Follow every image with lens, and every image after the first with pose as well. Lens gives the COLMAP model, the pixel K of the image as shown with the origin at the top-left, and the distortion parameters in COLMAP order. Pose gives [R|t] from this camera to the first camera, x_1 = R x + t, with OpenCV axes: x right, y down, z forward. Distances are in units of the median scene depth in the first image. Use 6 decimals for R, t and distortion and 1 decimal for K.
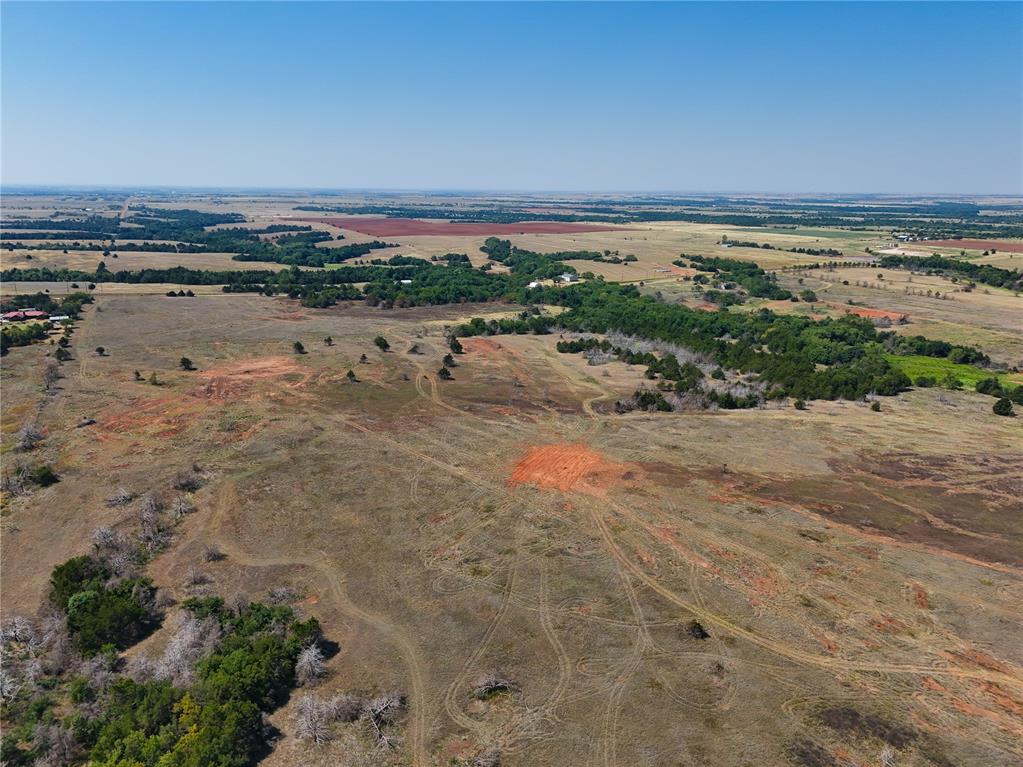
lens RADIAL K [[766.6, 0, 511.5], [0, 766.6, 383.5], [0, 0, 1]] dist [0.069346, -0.062208]
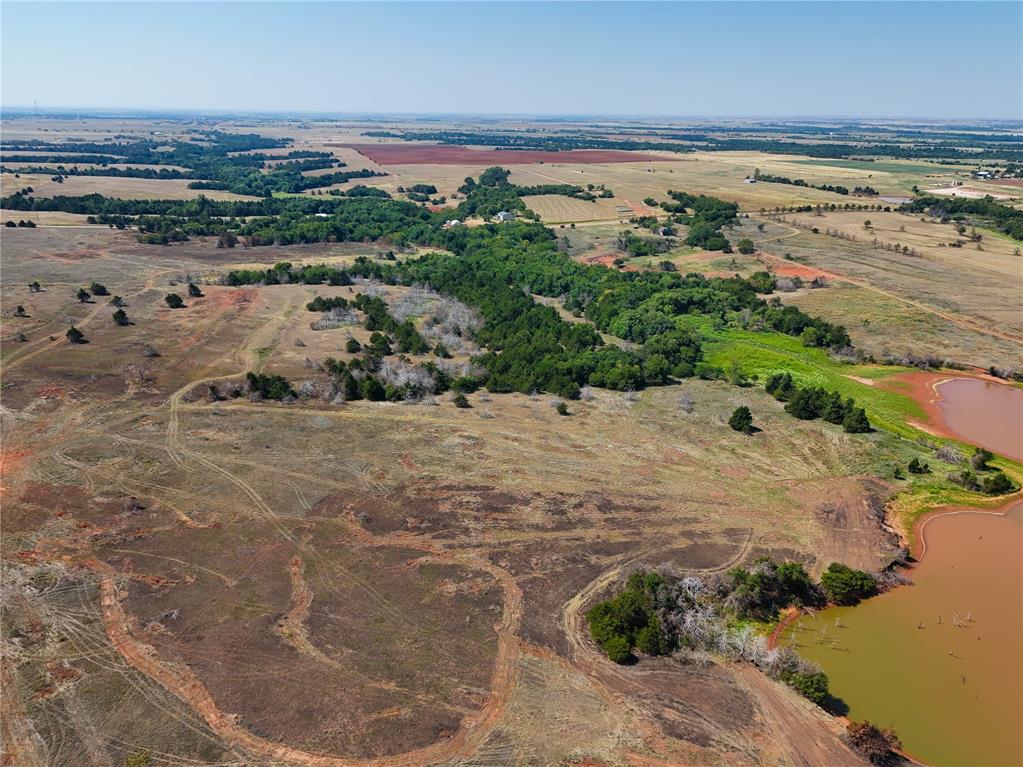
lens RADIAL K [[766.6, 0, 511.5], [0, 766.6, 383.5], [0, 0, 1]] dist [0.069346, -0.062208]
pose [[0.986195, 0.058108, -0.155056, 0.196231], [-0.044257, 0.994836, 0.091334, -0.022435], [0.159563, -0.083211, 0.983675, 0.092318]]
